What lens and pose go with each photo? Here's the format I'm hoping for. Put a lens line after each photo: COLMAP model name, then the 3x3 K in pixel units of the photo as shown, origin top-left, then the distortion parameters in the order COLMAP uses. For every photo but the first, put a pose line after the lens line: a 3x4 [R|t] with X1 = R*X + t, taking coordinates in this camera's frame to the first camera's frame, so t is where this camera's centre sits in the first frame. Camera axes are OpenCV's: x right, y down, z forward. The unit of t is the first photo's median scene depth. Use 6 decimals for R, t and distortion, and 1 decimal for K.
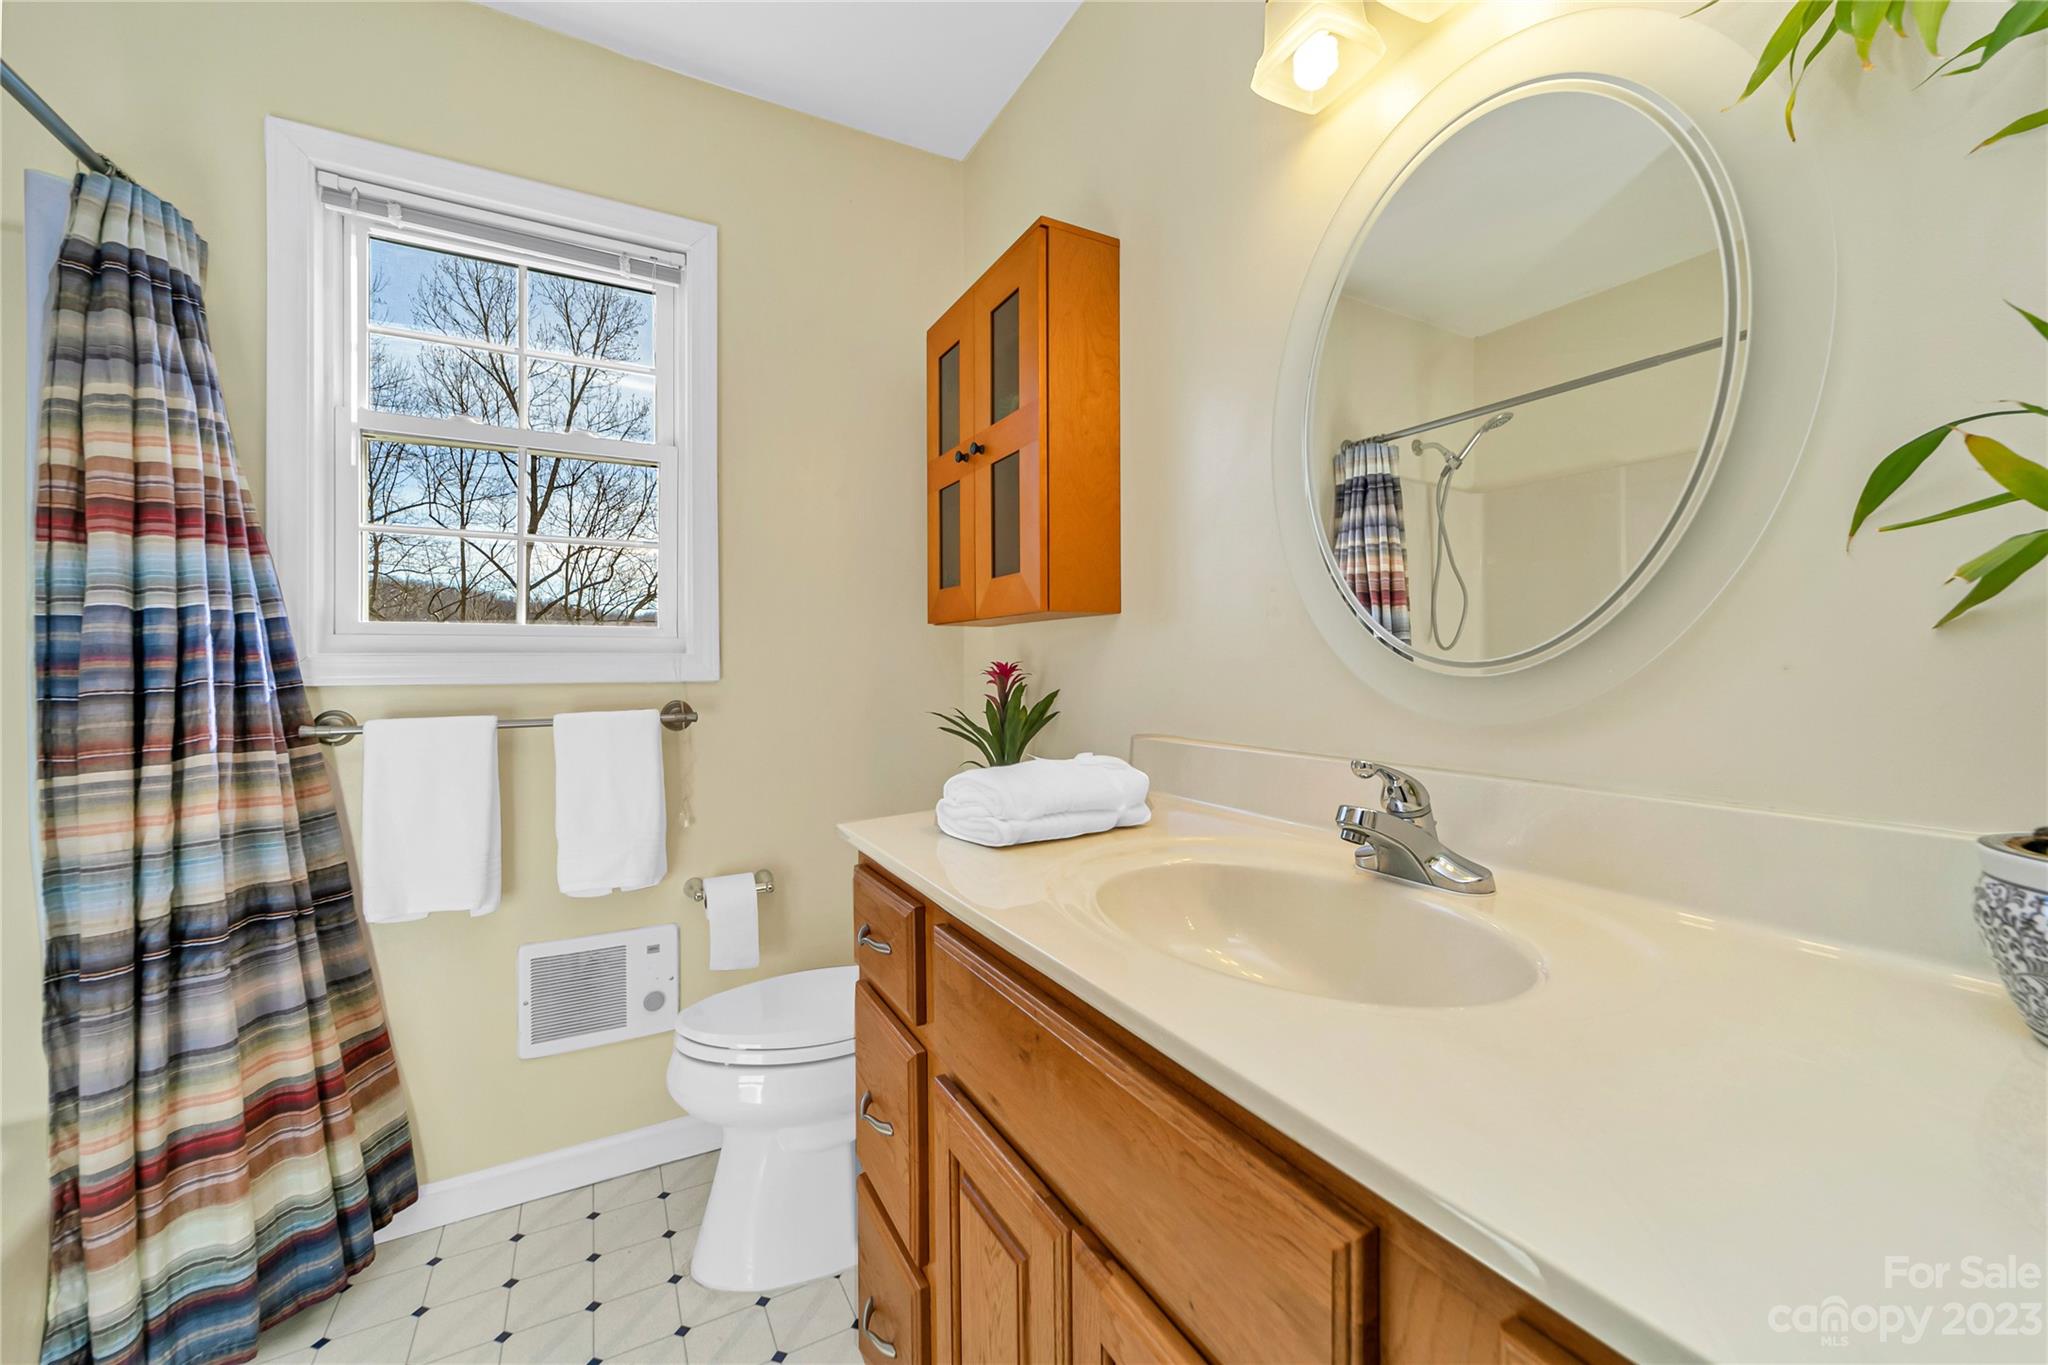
lens RADIAL K [[804.8, 0, 1024.0], [0, 804.8, 682.5], [0, 0, 1]] dist [-0.019390, 0.009149]
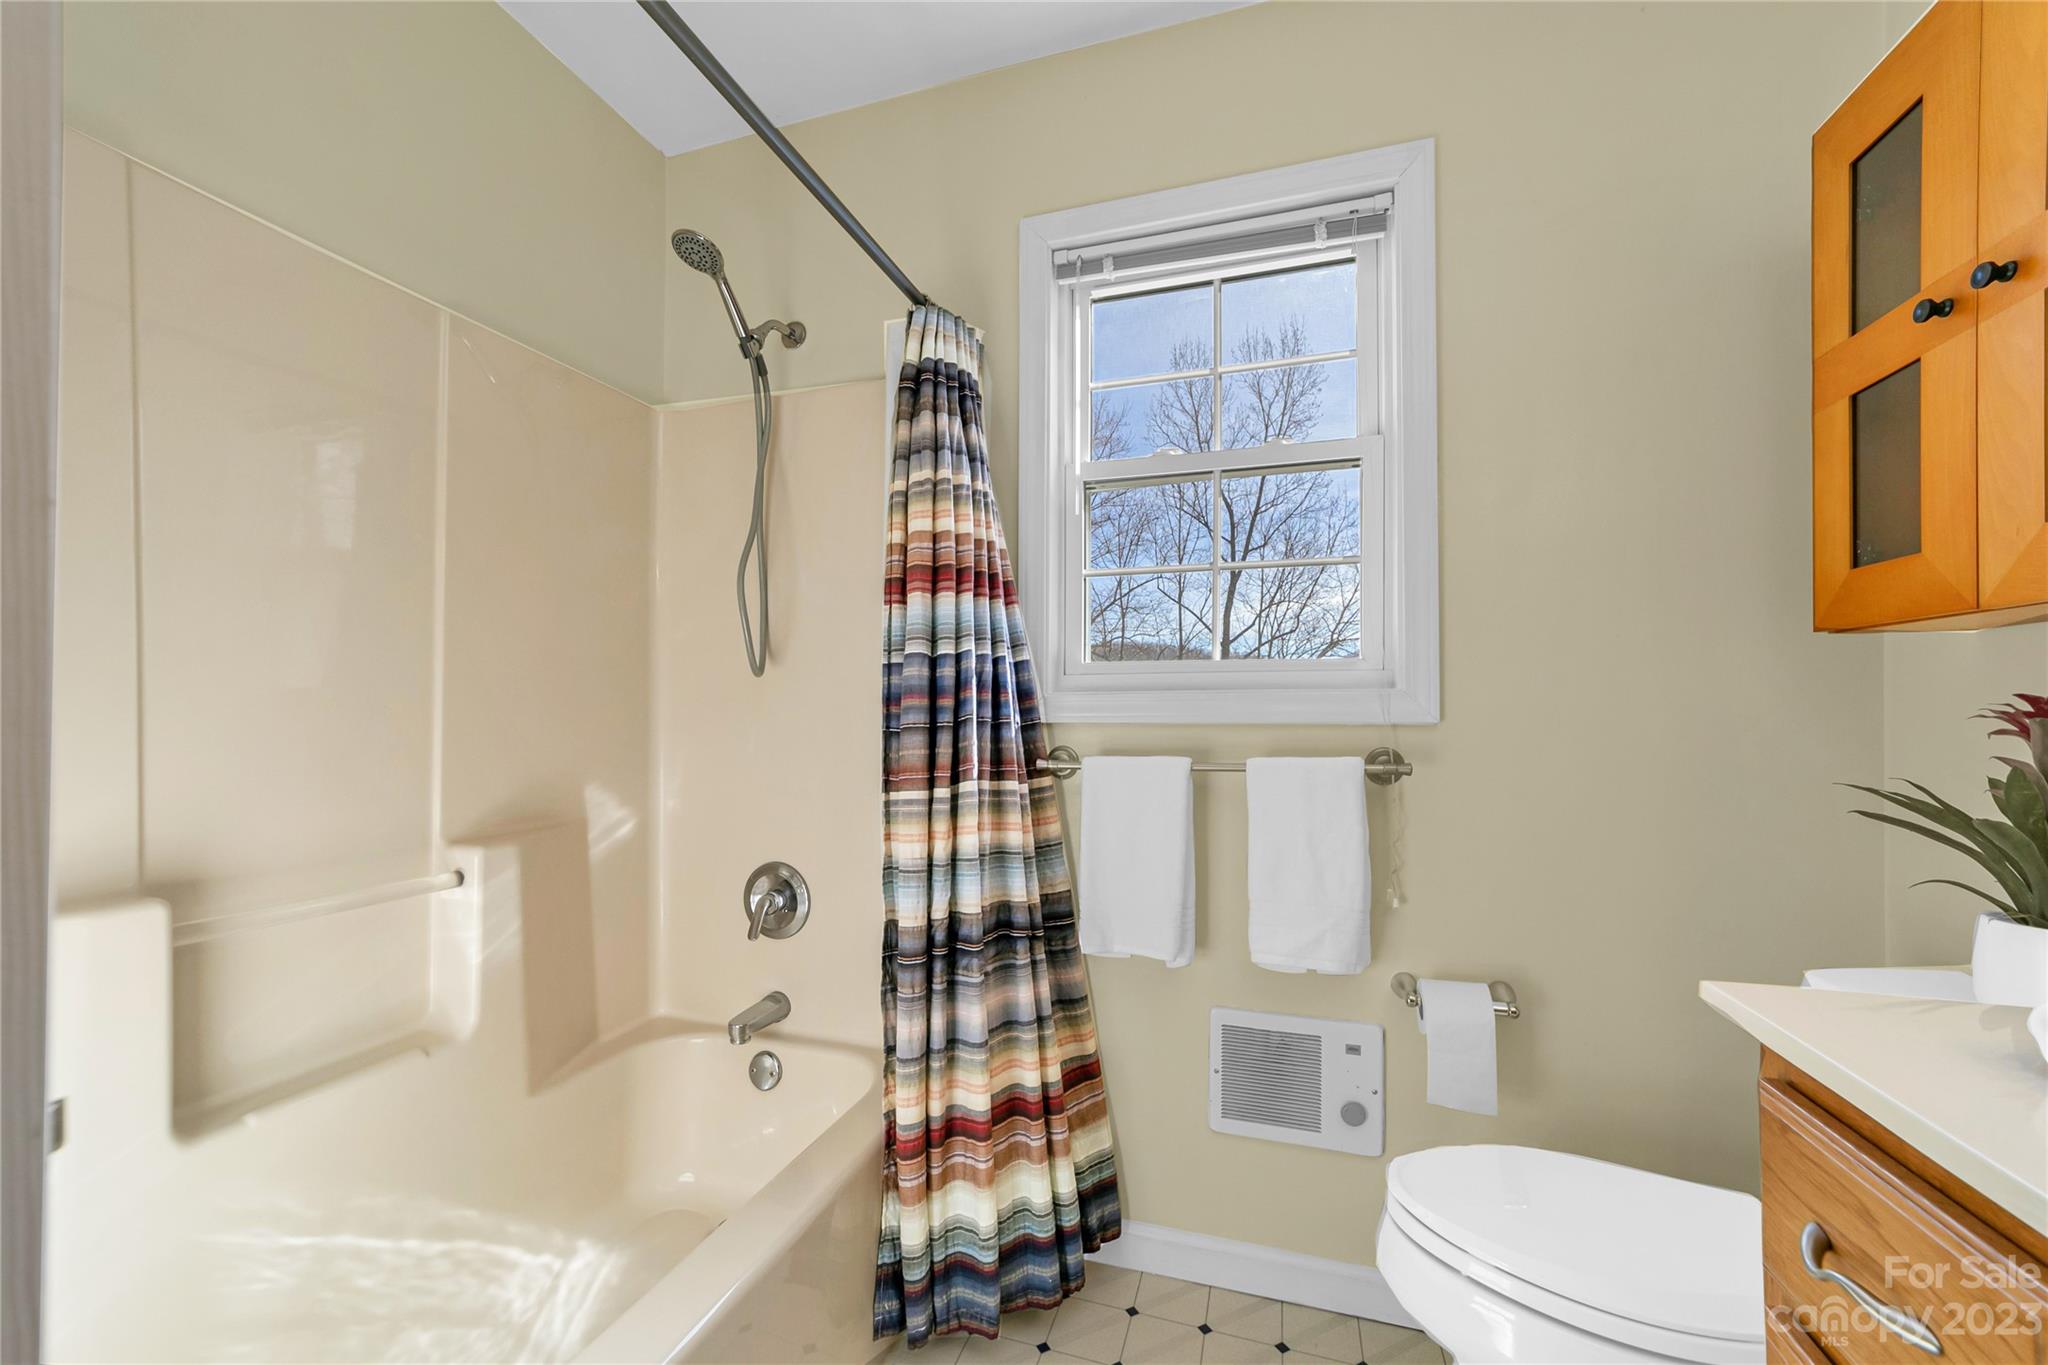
lens RADIAL K [[804.8, 0, 1024.0], [0, 804.8, 682.5], [0, 0, 1]] dist [-0.019390, 0.009149]
pose [[0.694191, -0.023071, -0.719421, -0.130994], [-0.017693, 0.998637, -0.049098, 0.004248], [0.719573, 0.046812, 0.692837, 0.227139]]
